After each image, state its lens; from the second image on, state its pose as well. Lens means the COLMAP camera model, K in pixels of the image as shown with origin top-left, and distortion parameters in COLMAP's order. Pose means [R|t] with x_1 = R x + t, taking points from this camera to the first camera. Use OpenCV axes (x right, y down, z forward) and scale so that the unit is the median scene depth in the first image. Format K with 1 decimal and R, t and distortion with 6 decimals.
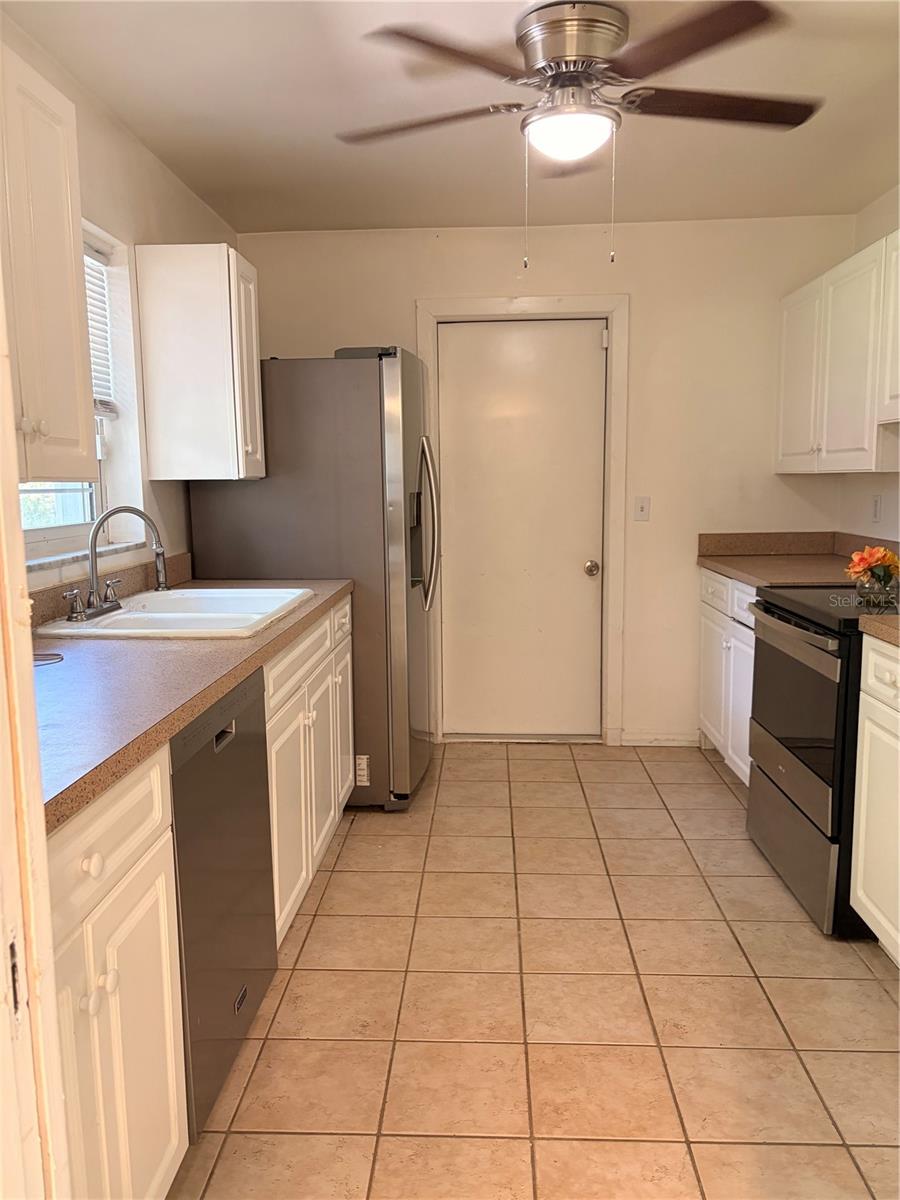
lens RADIAL K [[932.9, 0, 442.9], [0, 932.9, 601.4], [0, 0, 1]] dist [0.043712, -0.043036]
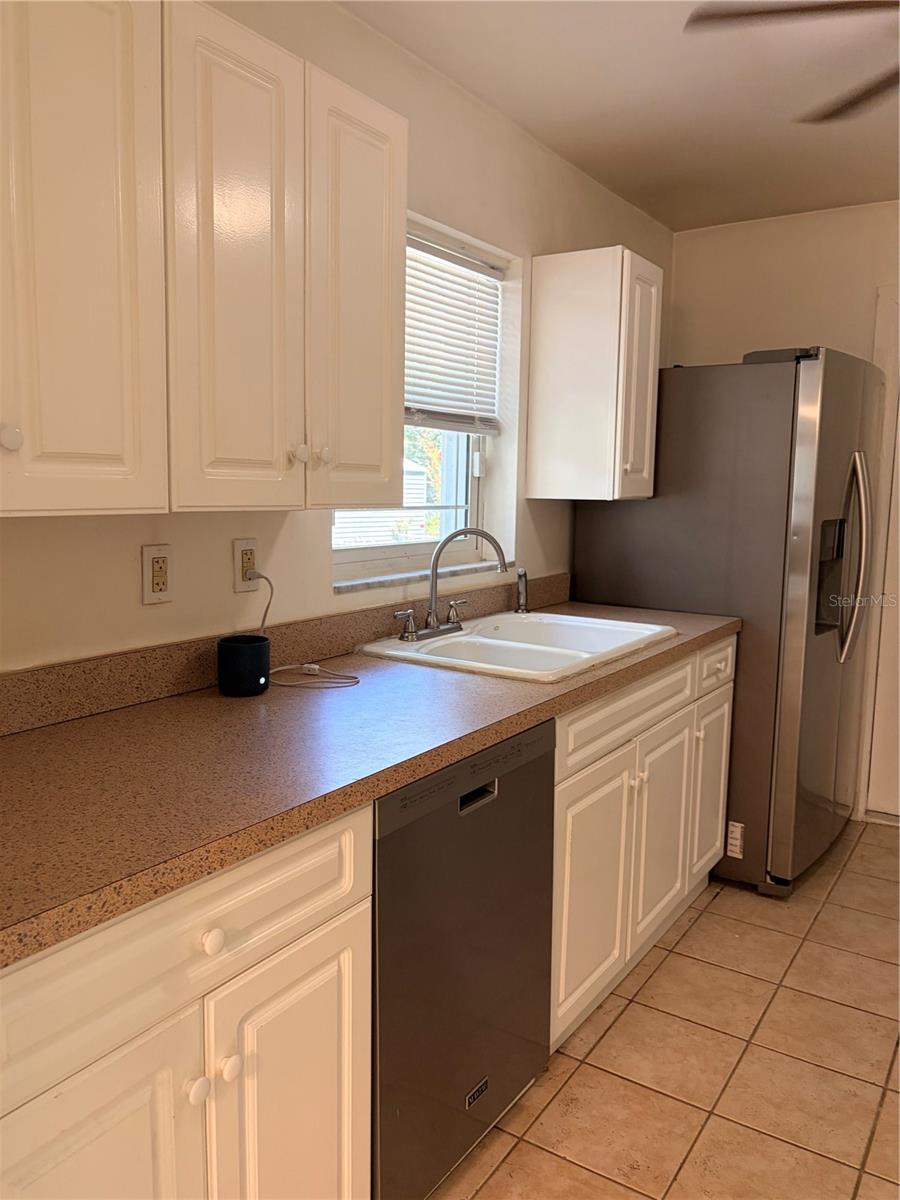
lens RADIAL K [[932.9, 0, 417.6], [0, 932.9, 597.2], [0, 0, 1]] dist [0.043712, -0.043036]
pose [[0.862609, 0.085095, -0.498662, 0.086512], [-0.090416, 0.995812, 0.013526, -0.031314], [0.497725, 0.033419, 0.866691, 0.112871]]
